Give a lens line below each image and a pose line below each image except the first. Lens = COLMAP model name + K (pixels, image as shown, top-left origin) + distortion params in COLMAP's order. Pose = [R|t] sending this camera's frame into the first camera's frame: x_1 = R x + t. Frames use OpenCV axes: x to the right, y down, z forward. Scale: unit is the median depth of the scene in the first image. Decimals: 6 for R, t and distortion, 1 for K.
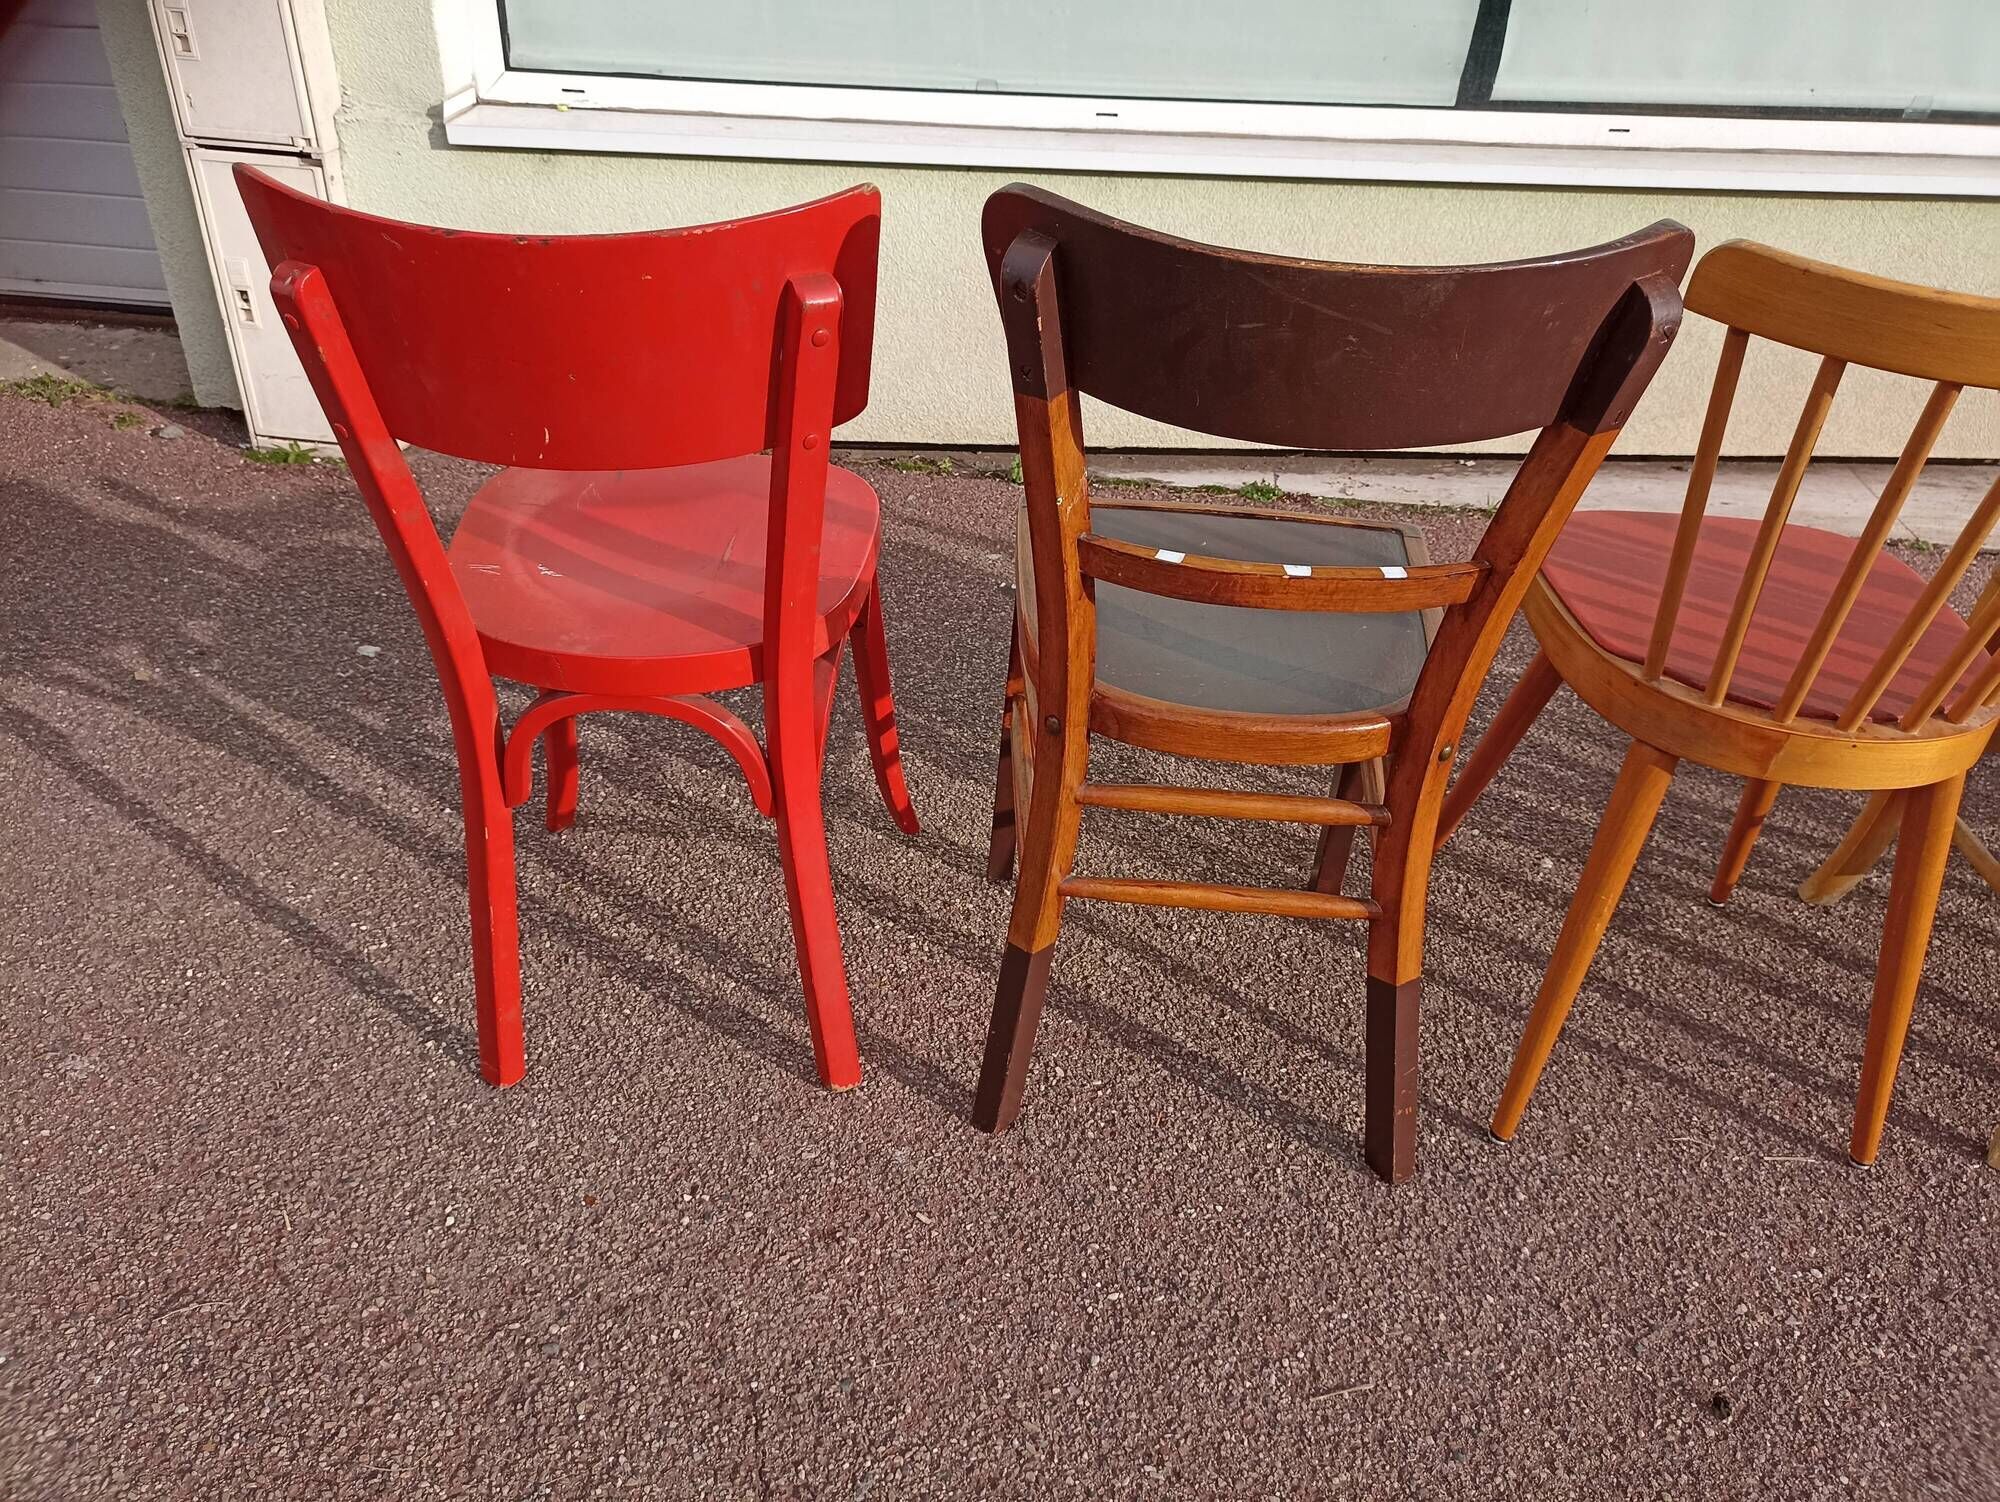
lens RADIAL K [[1498.9, 0, 1000.0], [0, 1498.9, 751.0], [0, 0, 1]] dist [0.028660, -0.015649]
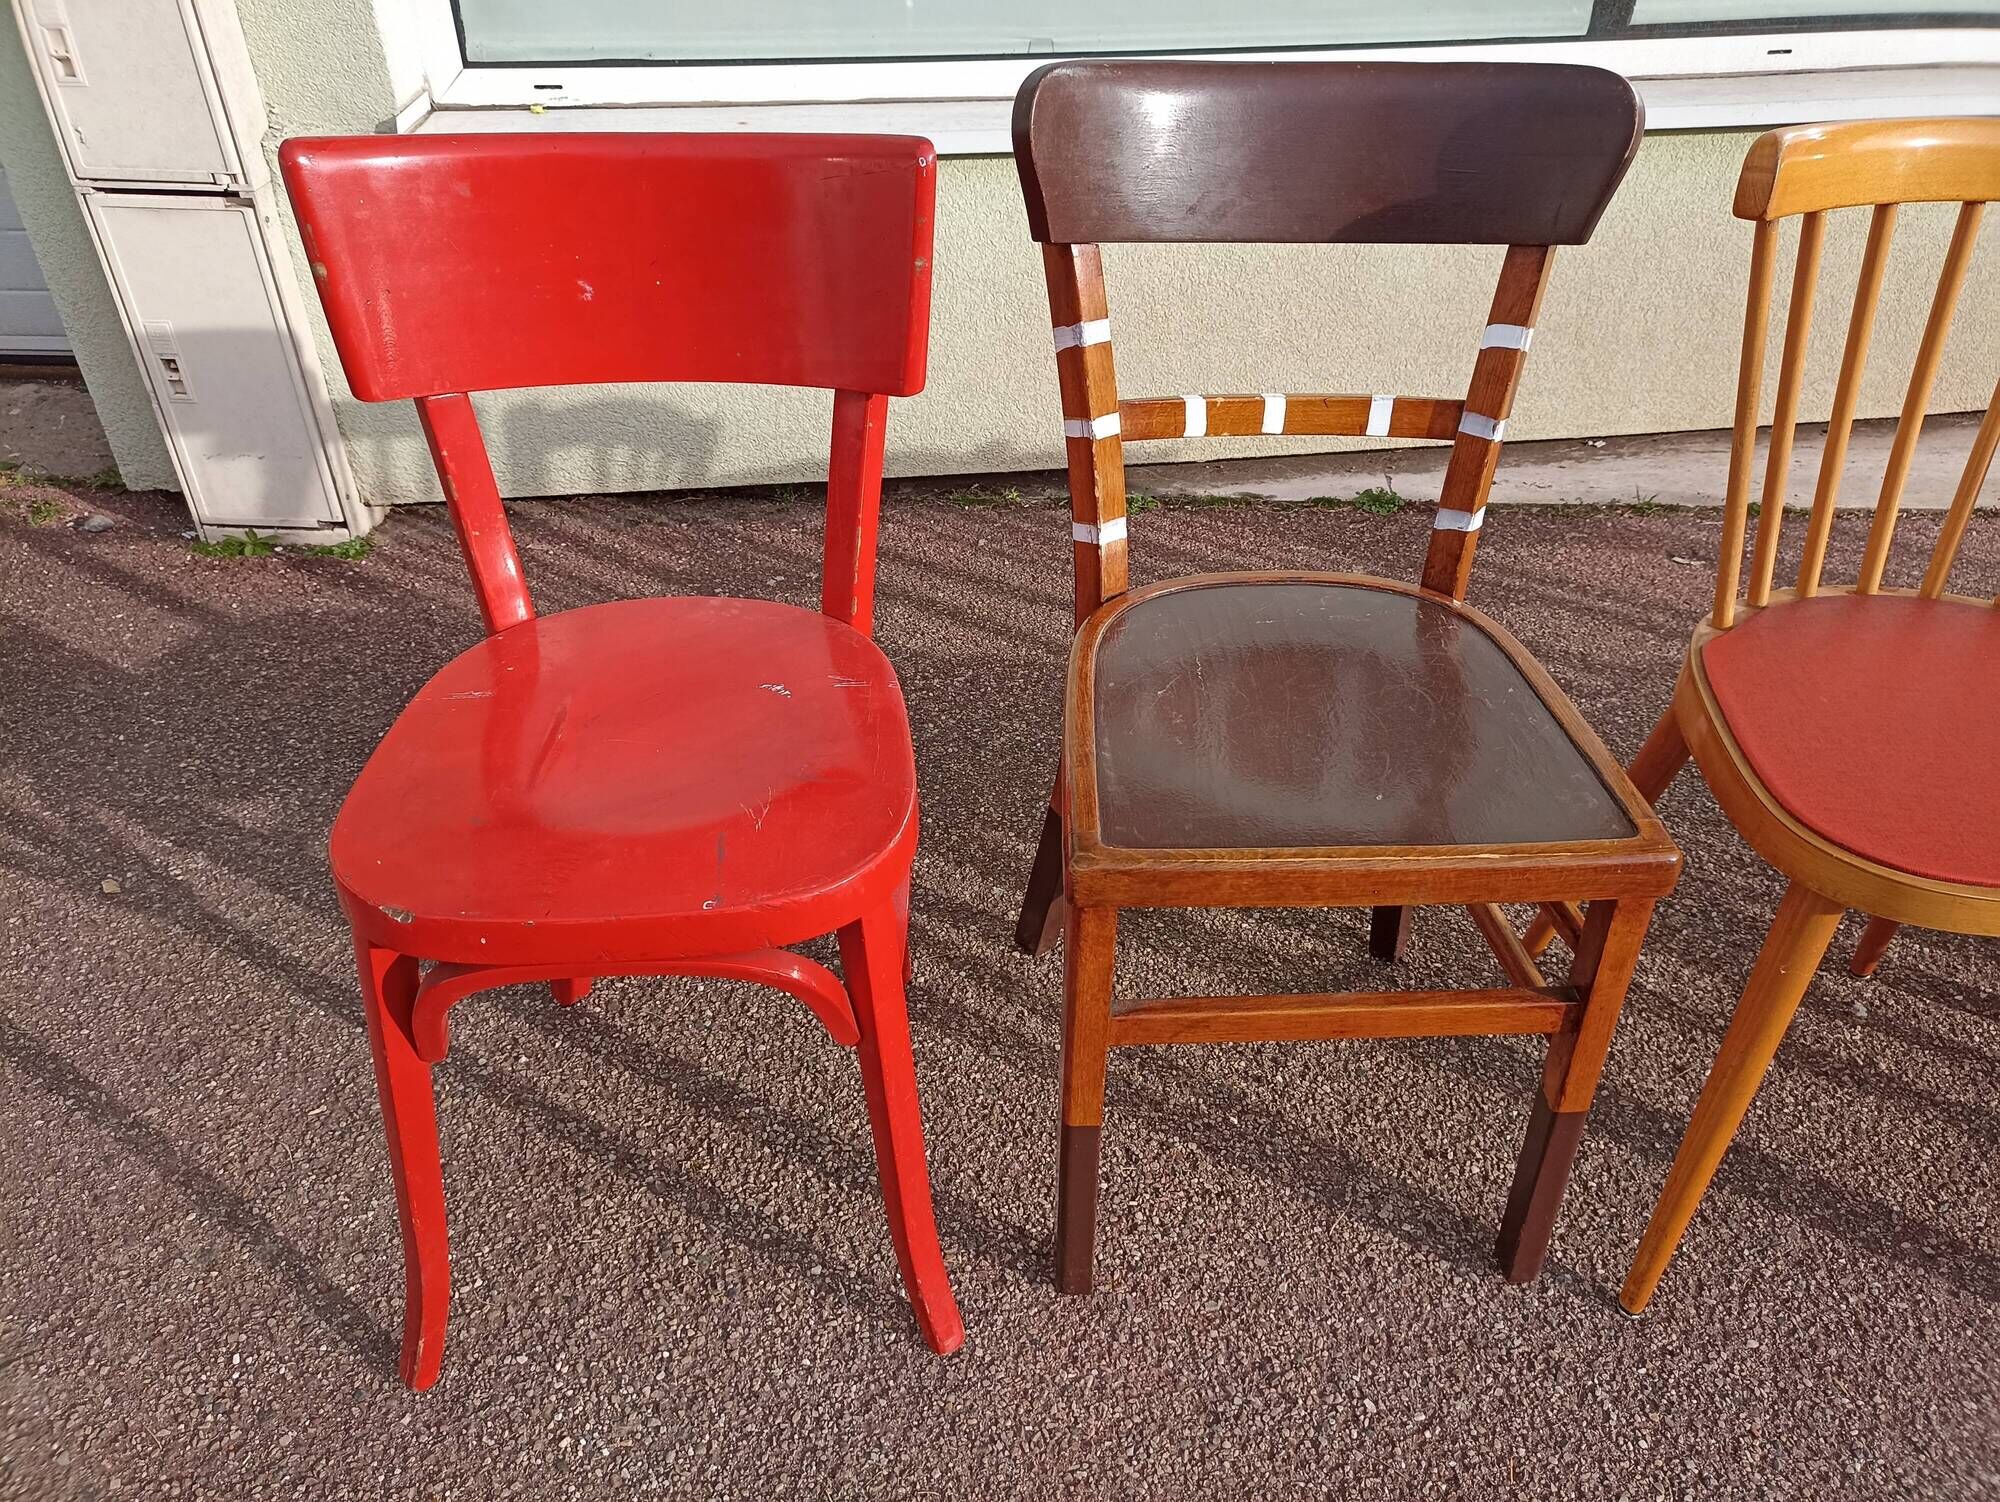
lens RADIAL K [[1494.8, 0, 1001.7], [0, 1494.8, 753.7], [0, 0, 1]] dist [0.023115, -0.003945]
pose [[0.996605, -0.075836, 0.032062, -0.147009], [0.073300, 0.994562, 0.073989, -0.192251], [-0.037499, -0.071387, 0.996744, 0.236972]]
